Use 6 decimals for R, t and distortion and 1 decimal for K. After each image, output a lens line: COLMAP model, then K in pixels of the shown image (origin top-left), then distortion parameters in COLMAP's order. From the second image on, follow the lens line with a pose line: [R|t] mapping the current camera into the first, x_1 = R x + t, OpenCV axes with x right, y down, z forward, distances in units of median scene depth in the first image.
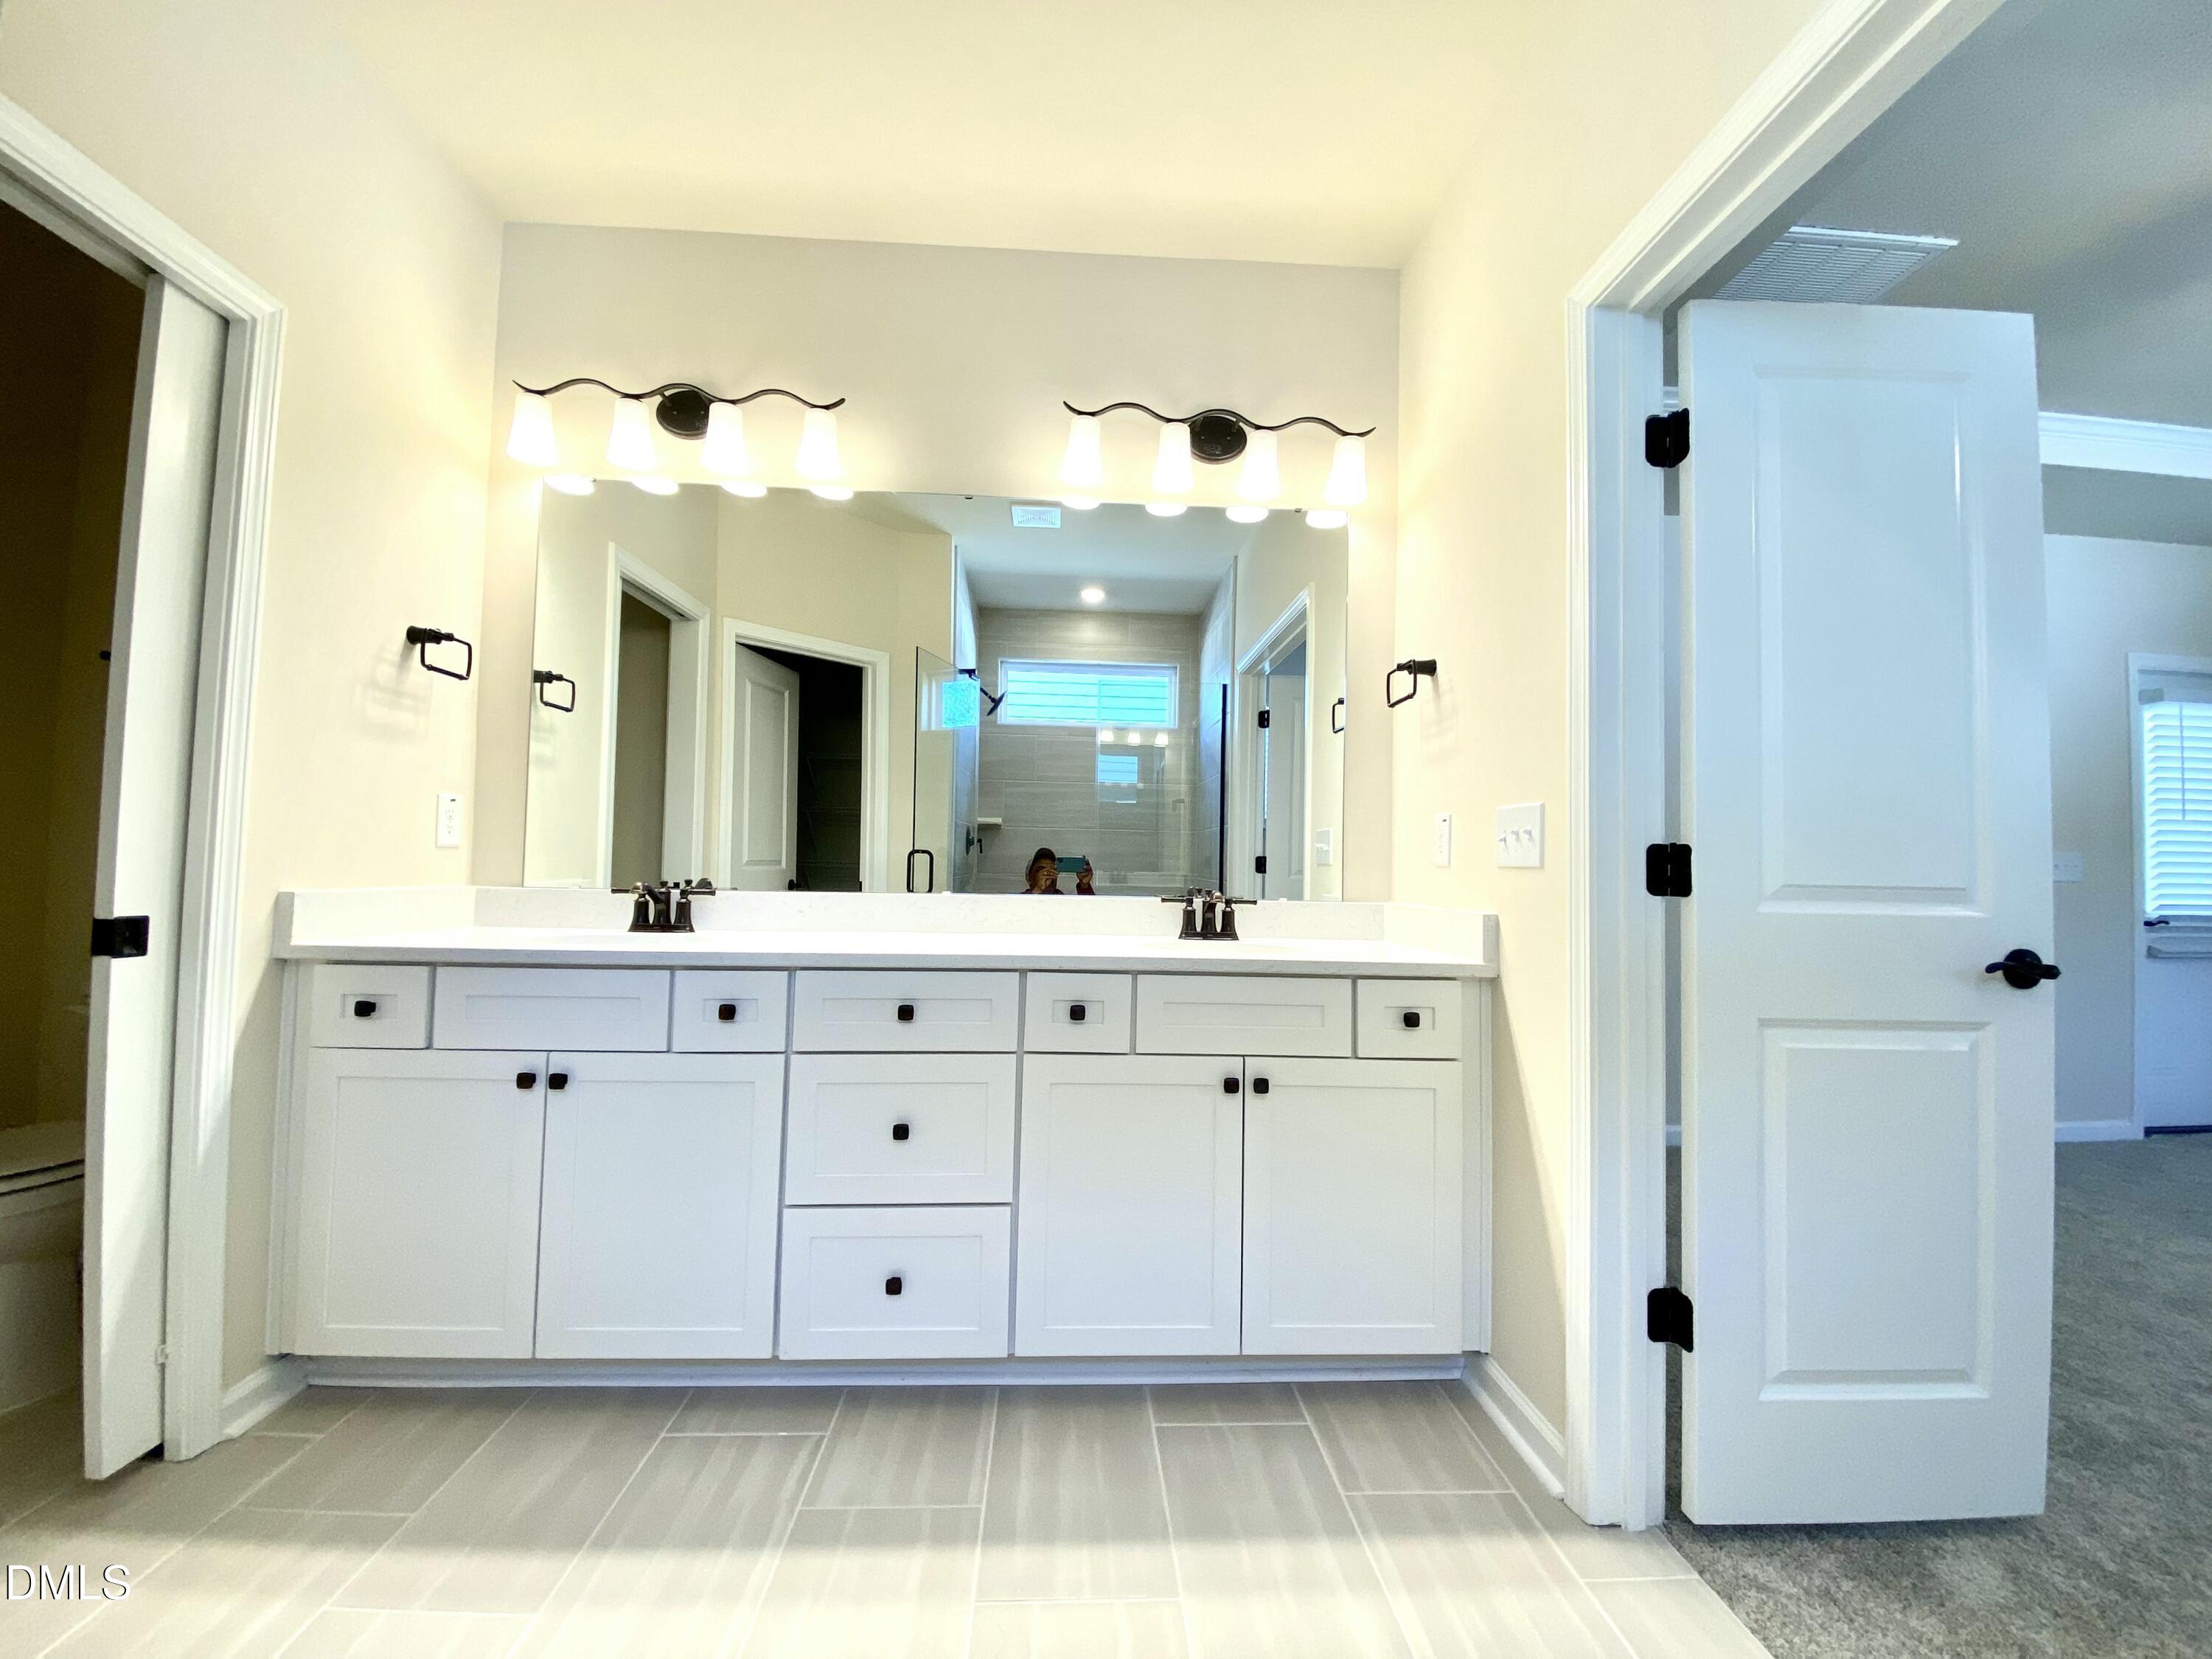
lens RADIAL K [[889.7, 0, 1110.3], [0, 889.7, 825.2], [0, 0, 1]] dist [-0.007792, -0.009733]
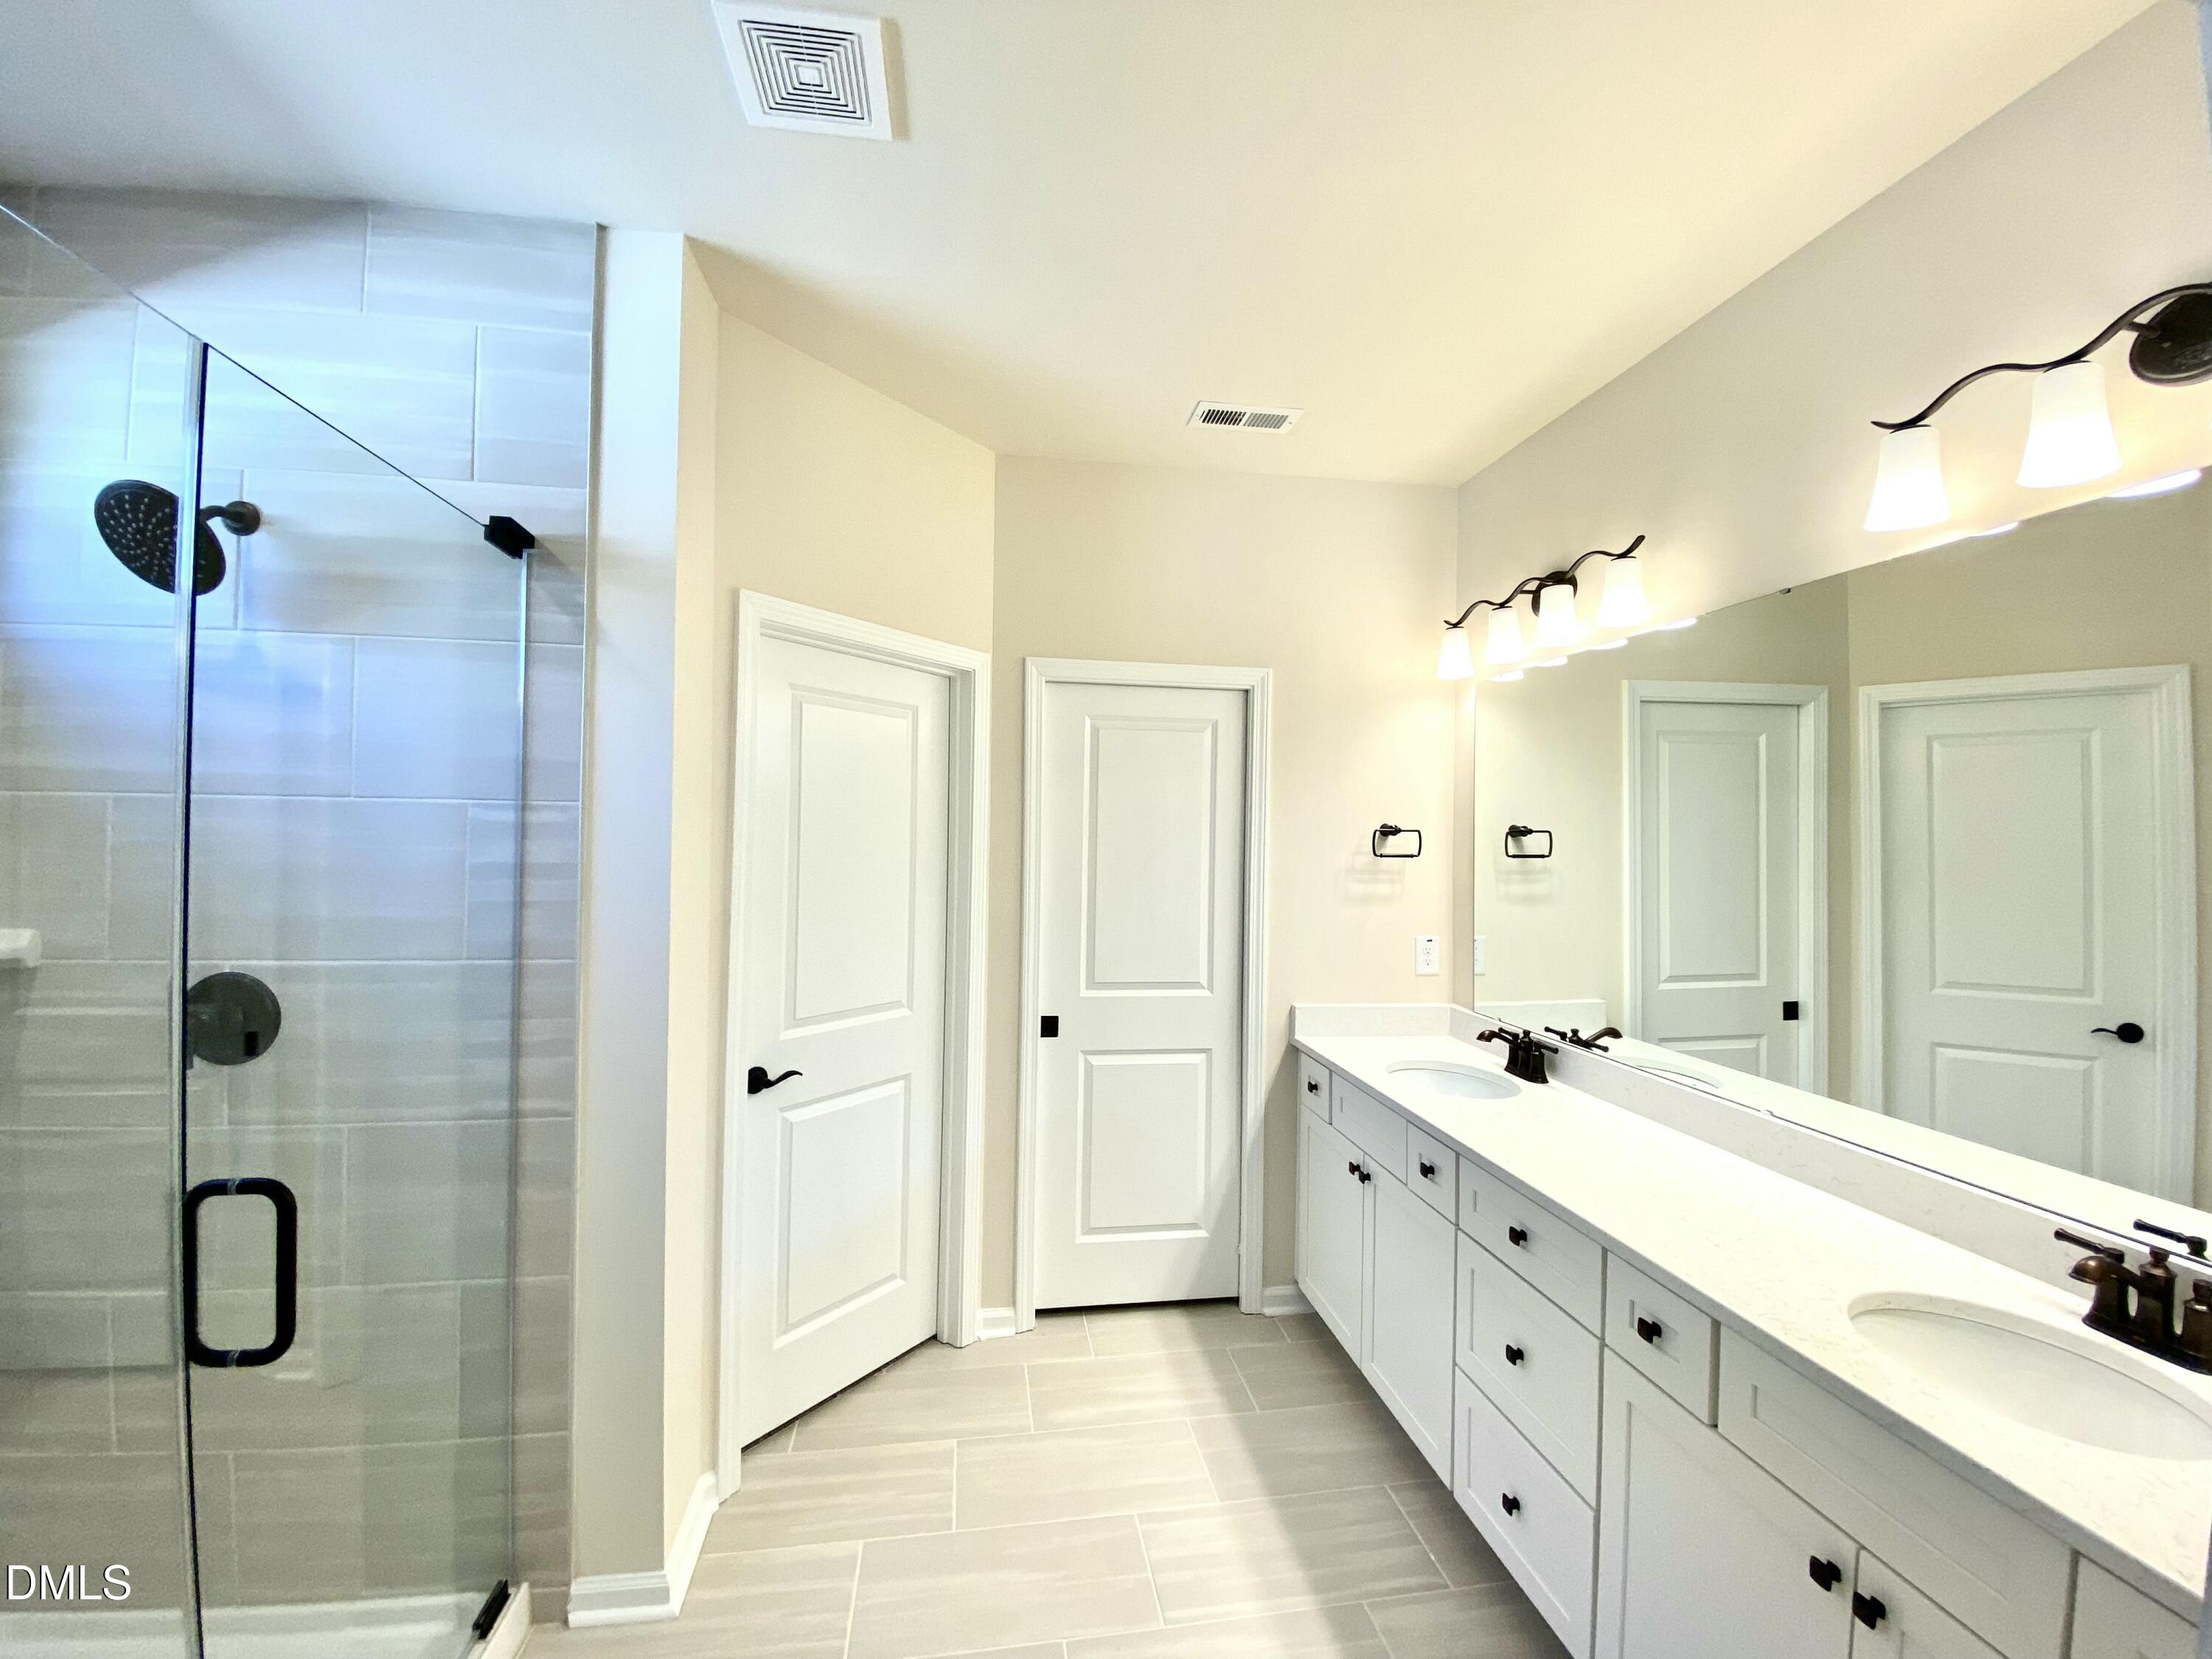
lens RADIAL K [[889.7, 0, 1100.2], [0, 889.7, 815.8], [0, 0, 1]] dist [-0.007792, -0.009733]
pose [[0.091923, -0.037192, -0.995071, 0.732541], [0.030582, 0.998936, -0.034512, -0.239351], [0.995296, -0.027259, 0.092963, 0.468855]]
